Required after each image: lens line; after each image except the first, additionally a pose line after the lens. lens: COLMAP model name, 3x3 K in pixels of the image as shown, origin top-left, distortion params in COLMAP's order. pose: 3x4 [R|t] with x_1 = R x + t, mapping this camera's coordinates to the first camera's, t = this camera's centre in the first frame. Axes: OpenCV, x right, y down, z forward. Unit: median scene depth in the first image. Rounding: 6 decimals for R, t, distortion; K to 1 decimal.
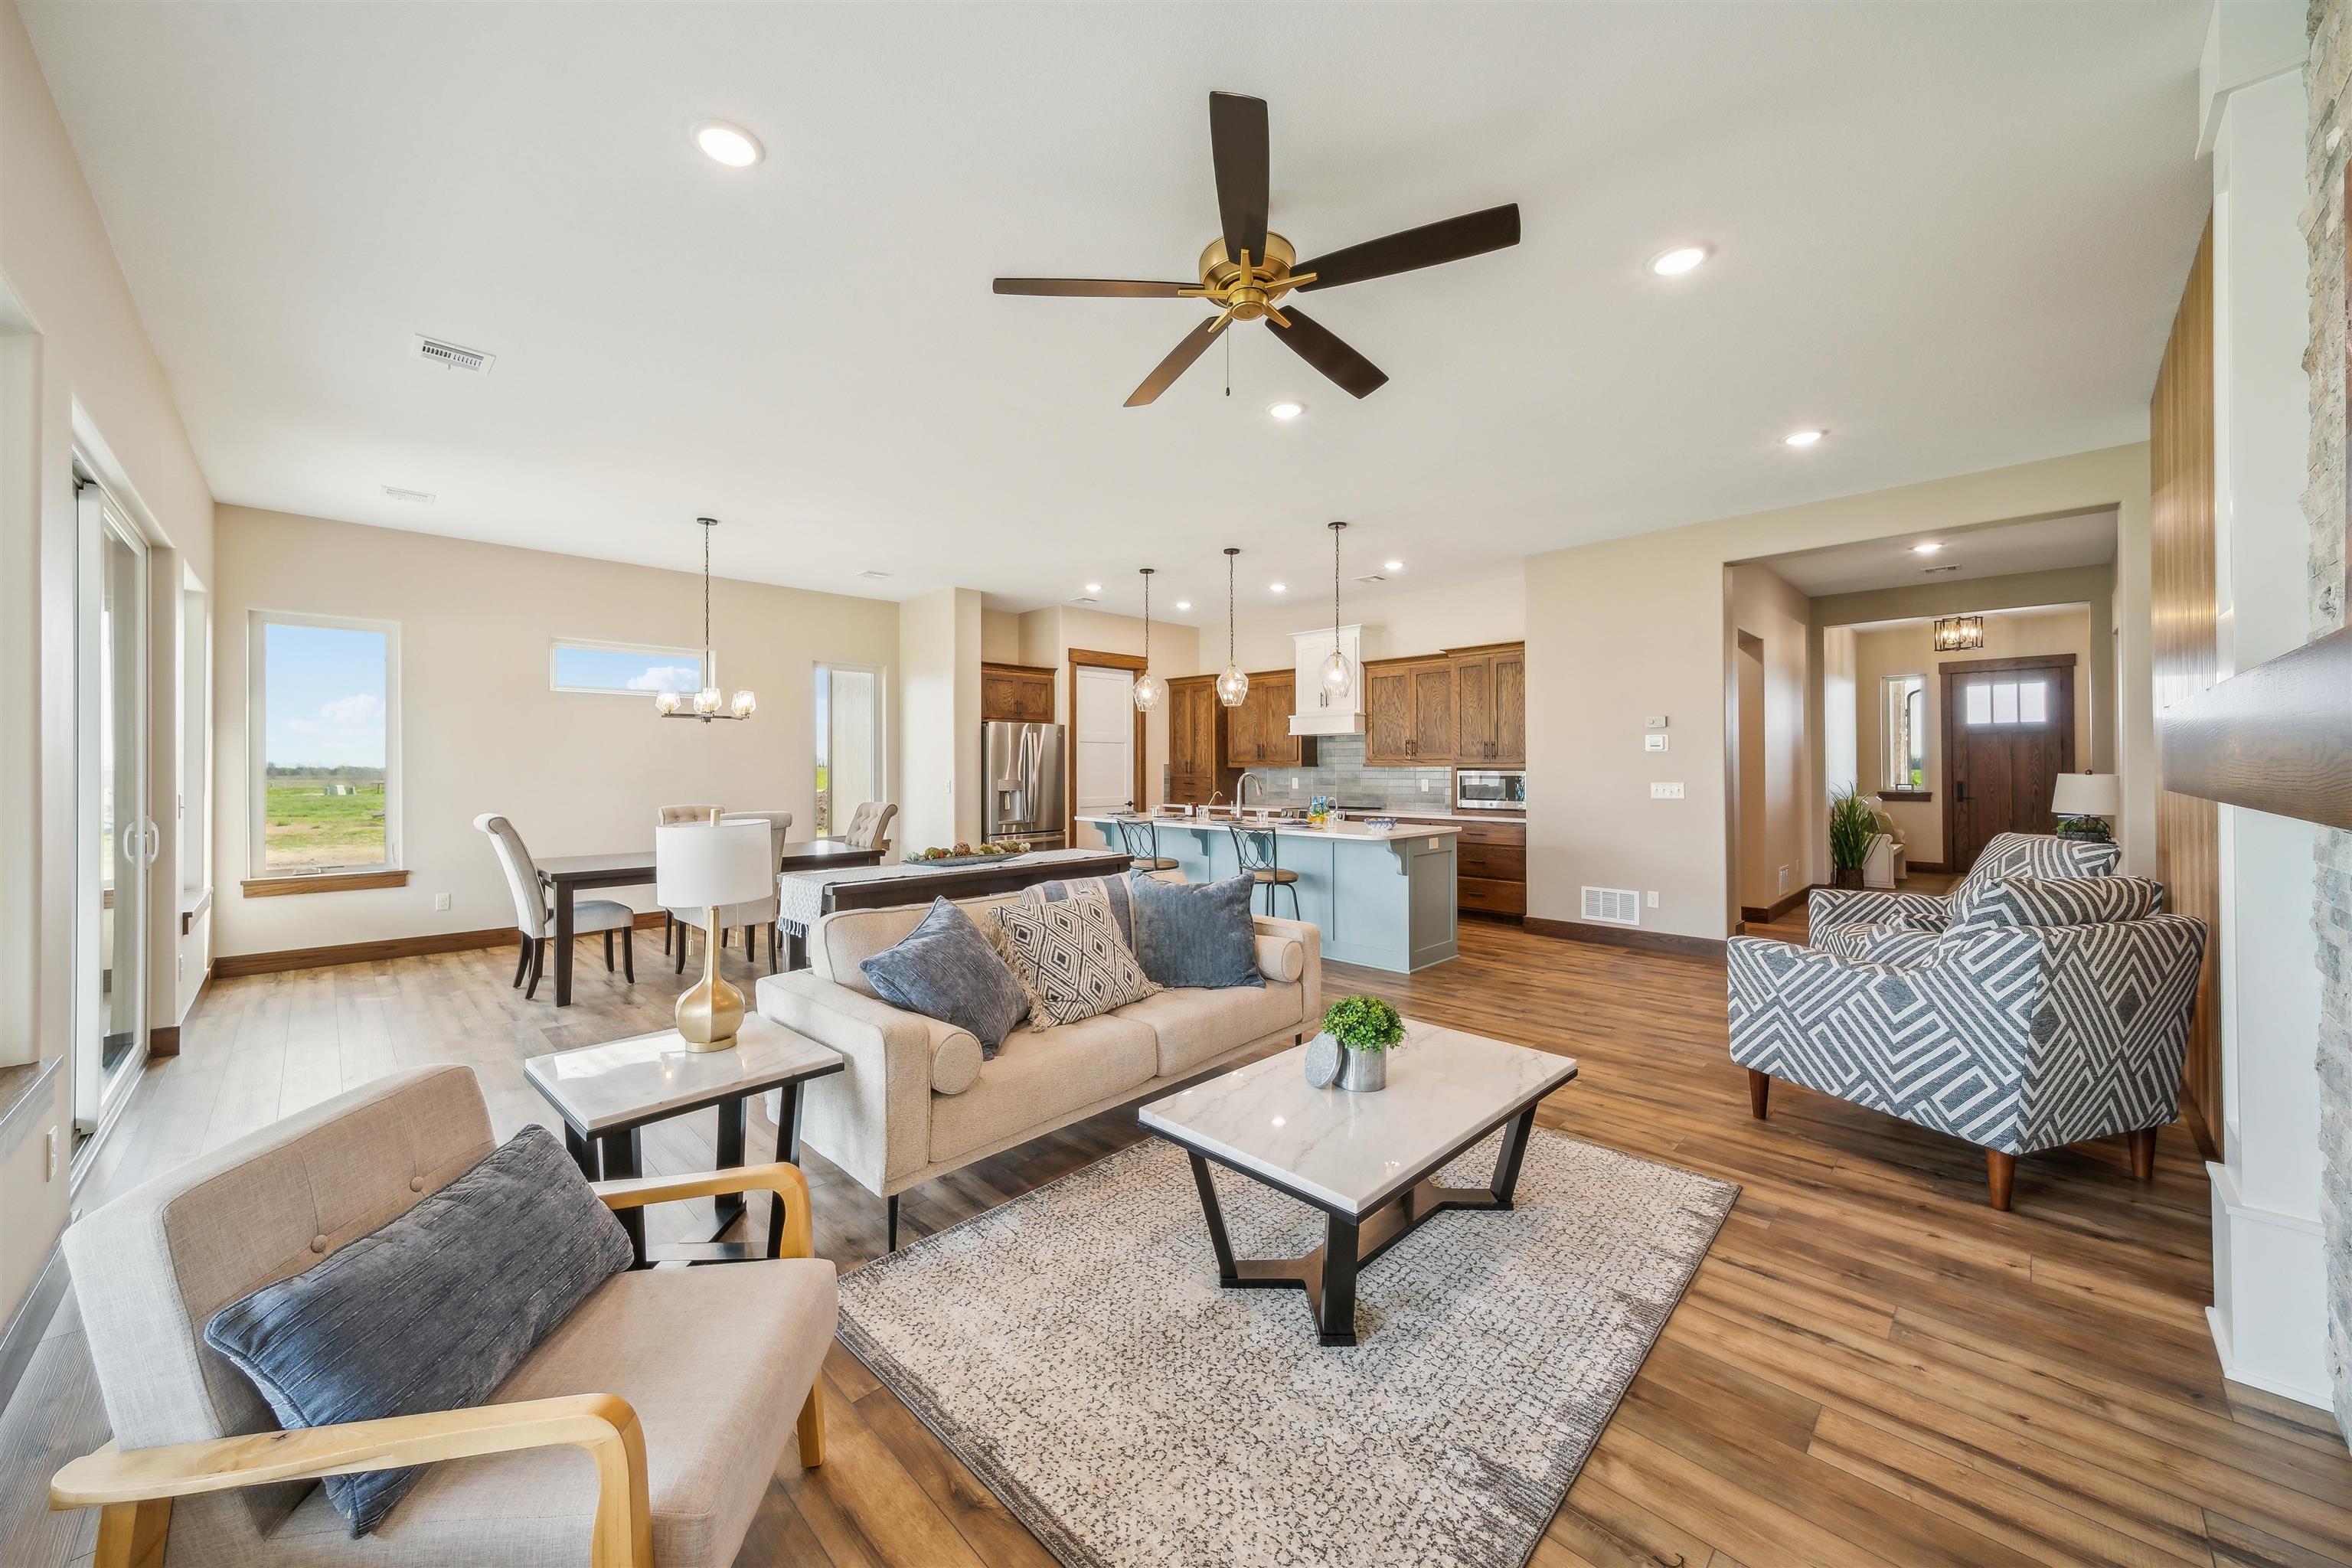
lens RADIAL K [[840.8, 0, 1155.4], [0, 840.8, 783.2], [0, 0, 1]] dist [0.004712, -0.000236]
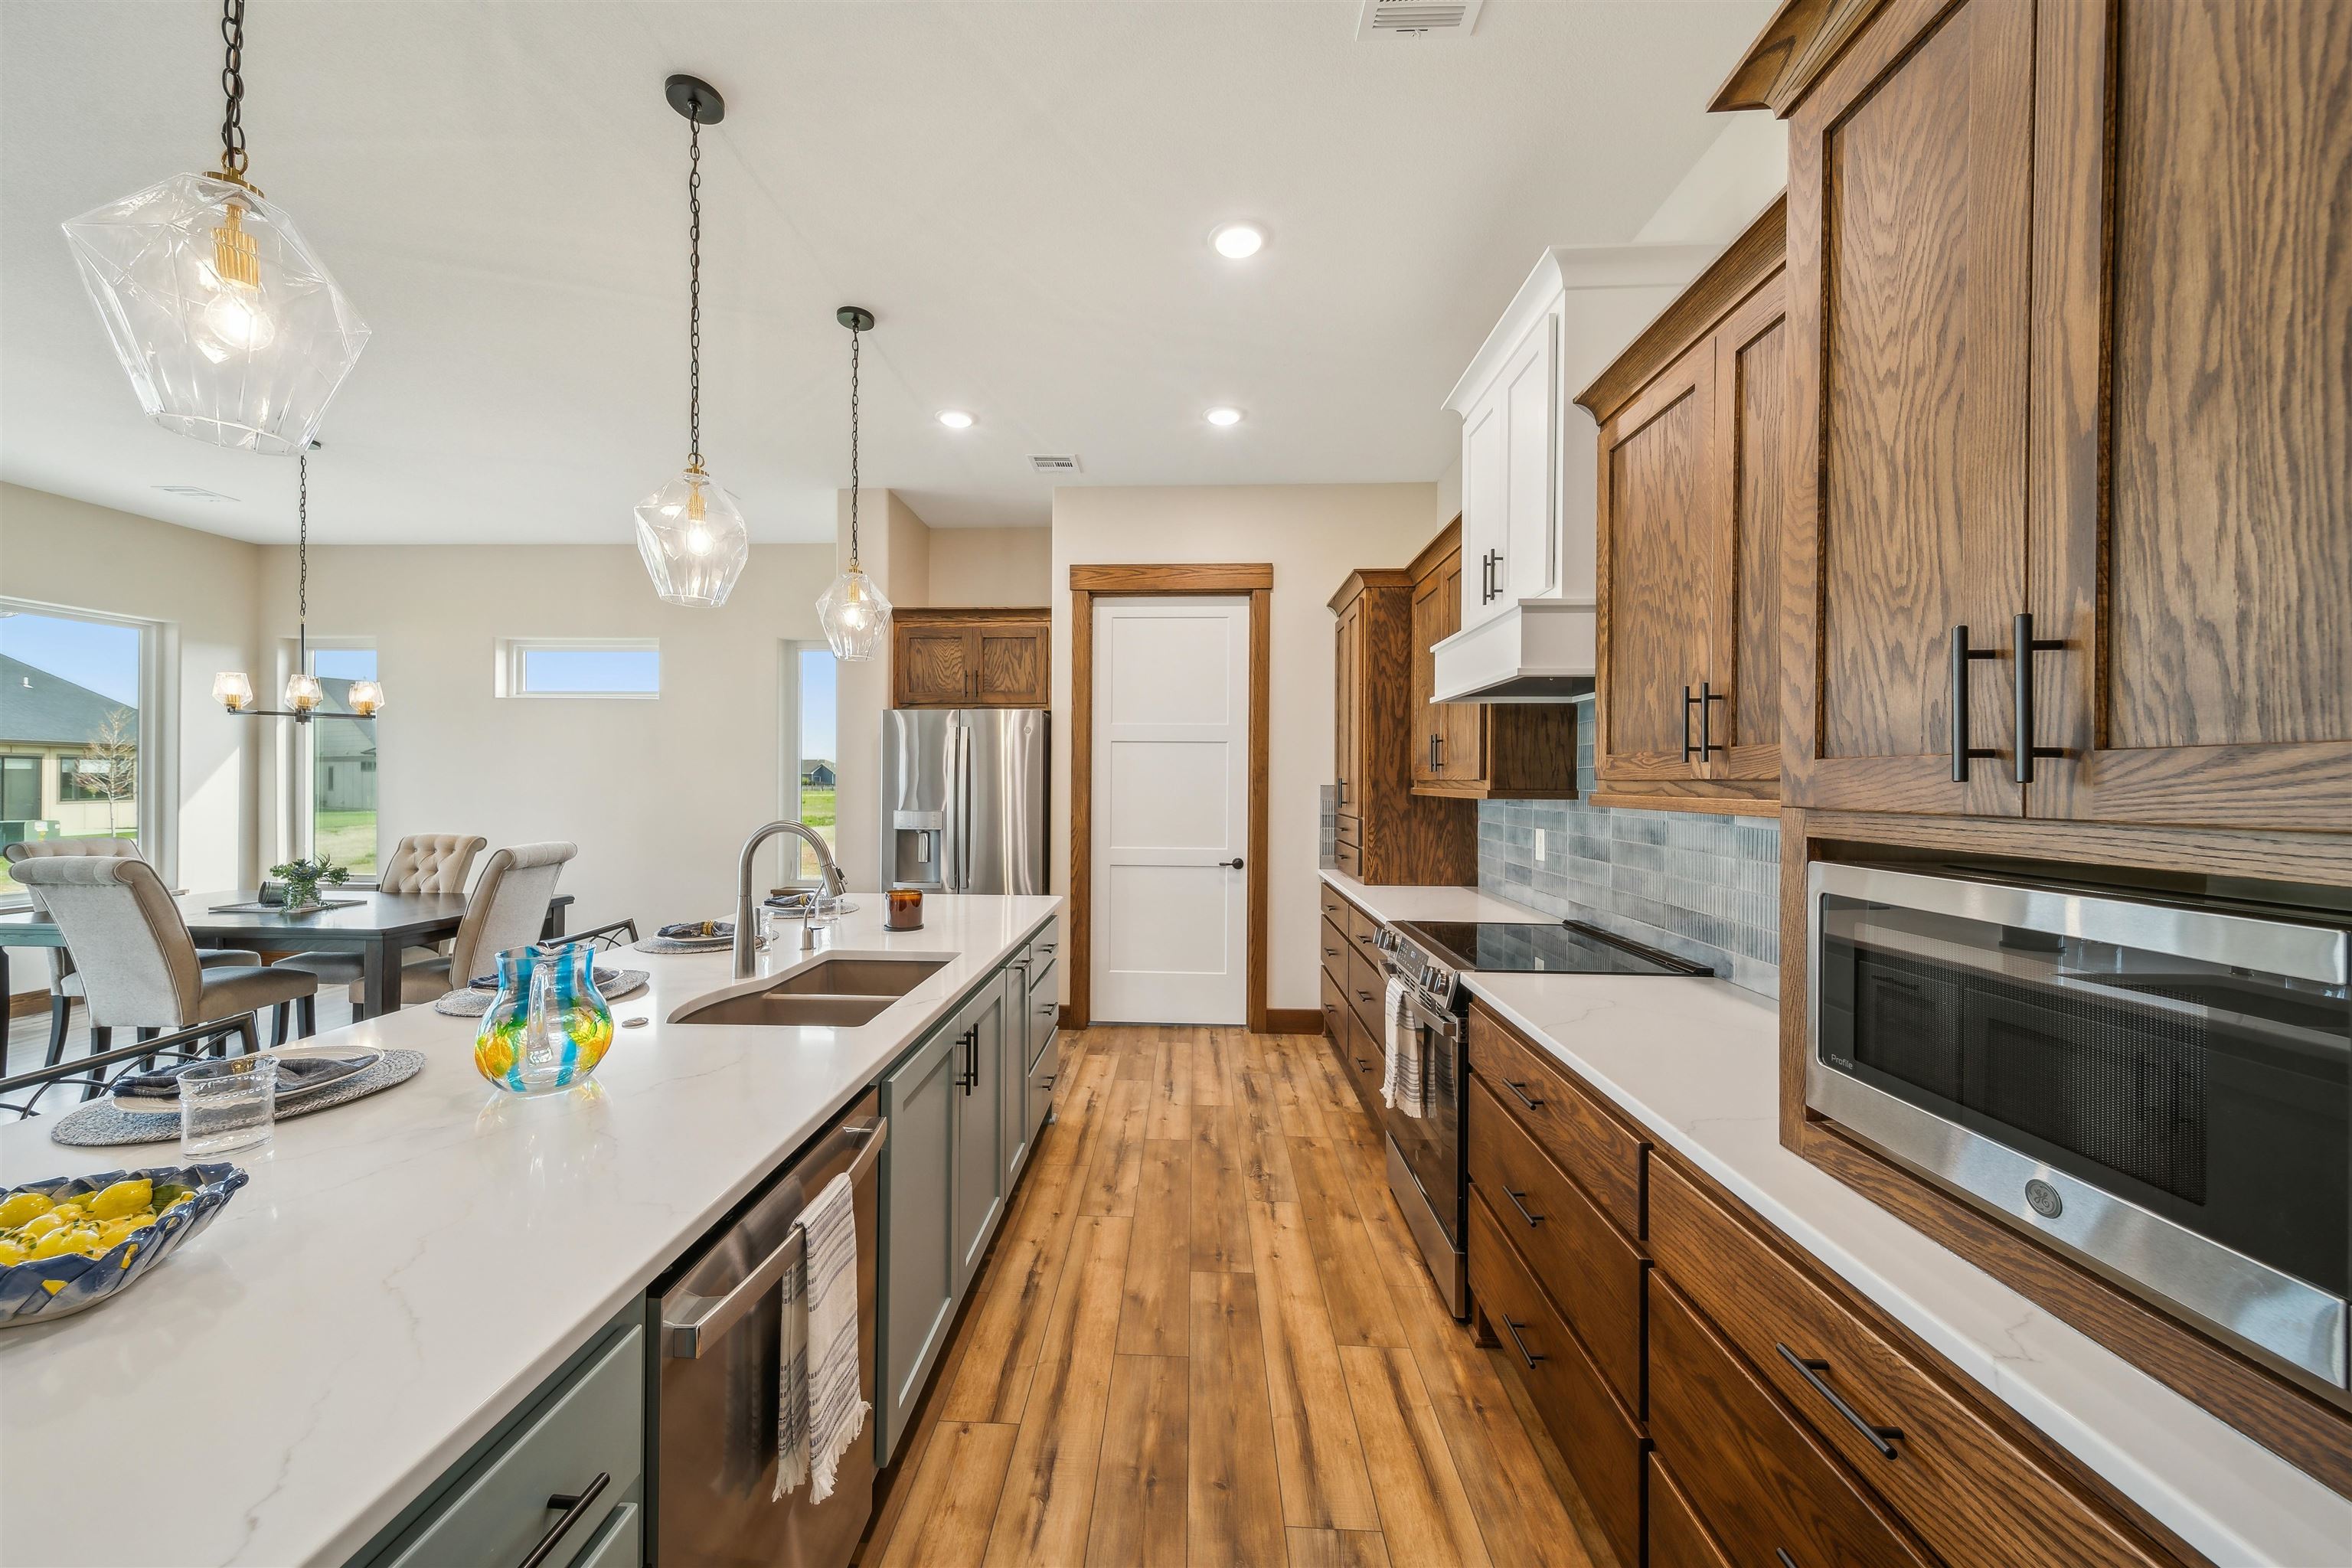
lens RADIAL K [[837.5, 0, 1151.8], [0, 837.5, 781.7], [0, 0, 1]] dist [0.009251, -0.000083]
pose [[0.680675, 0.008494, -0.732536, 0.346844], [-0.020927, 0.999750, -0.007853, -0.022215], [0.732286, 0.020675, 0.680683, 0.729047]]
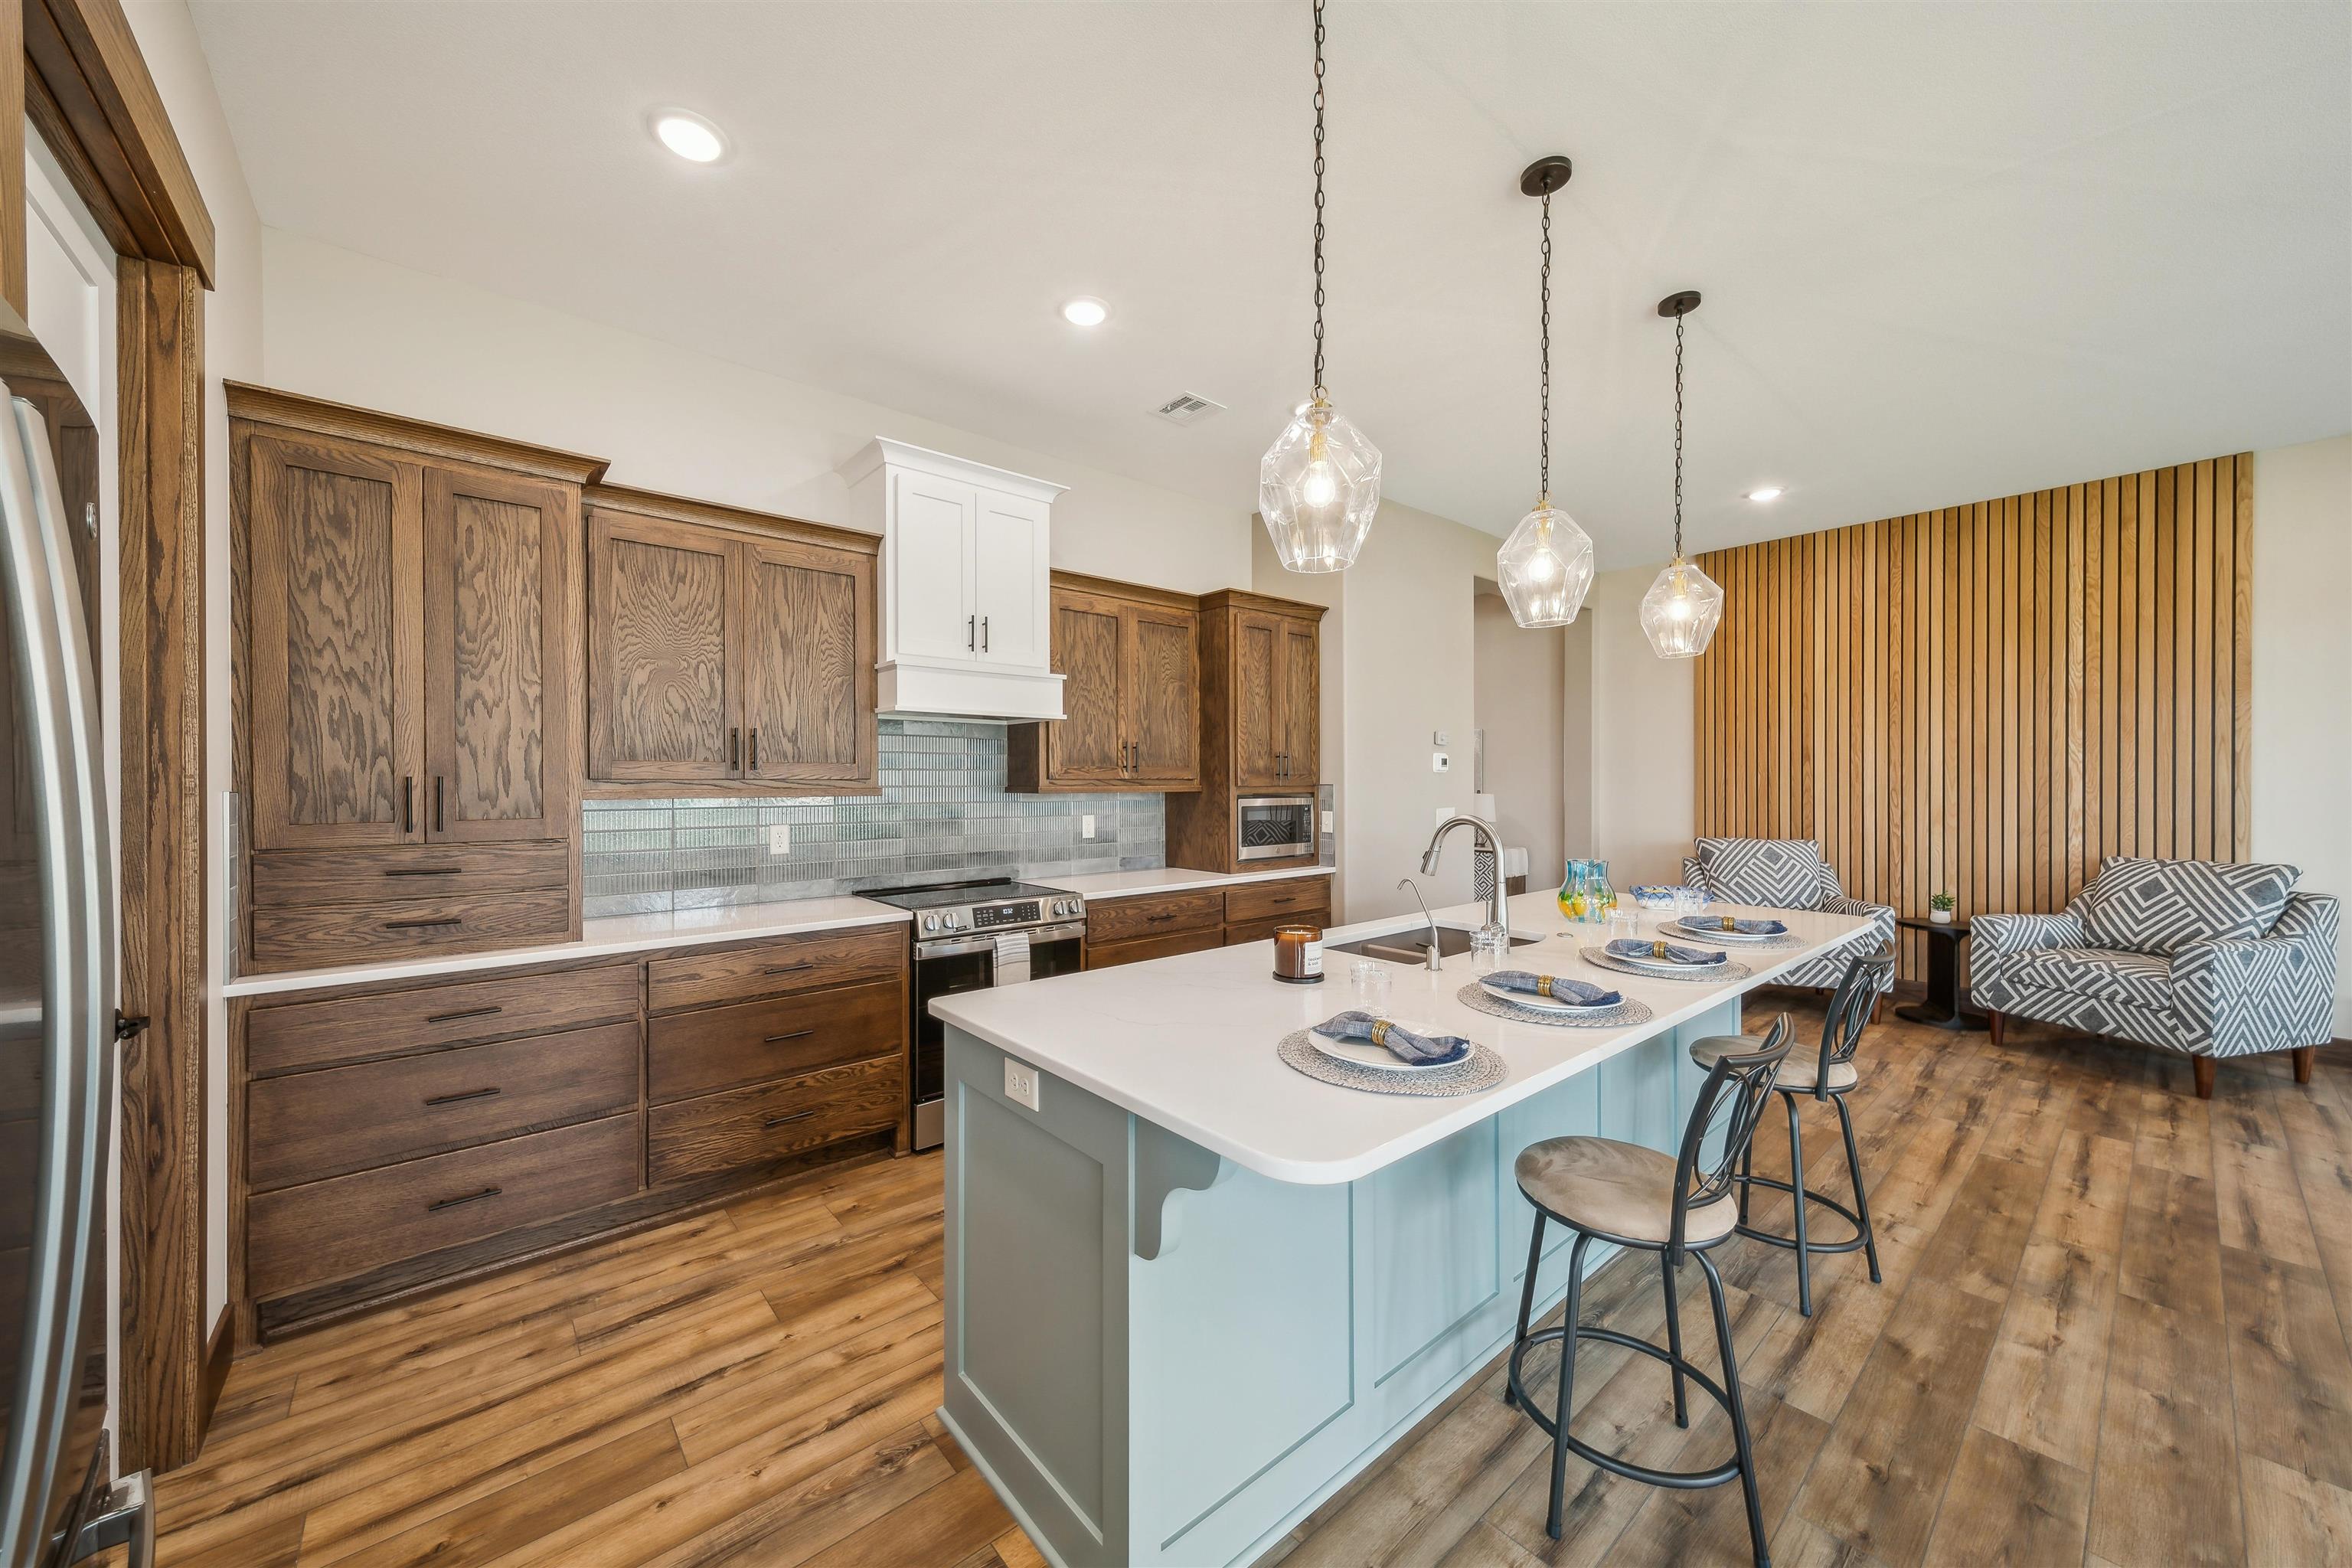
lens RADIAL K [[840.8, 0, 1155.4], [0, 840.8, 783.2], [0, 0, 1]] dist [0.004712, -0.000236]
pose [[0.076832, -0.001094, 0.997043, -0.213371], [0.019457, 0.999811, -0.000403, -0.023990], [-0.996854, 0.019431, 0.076839, 0.905446]]
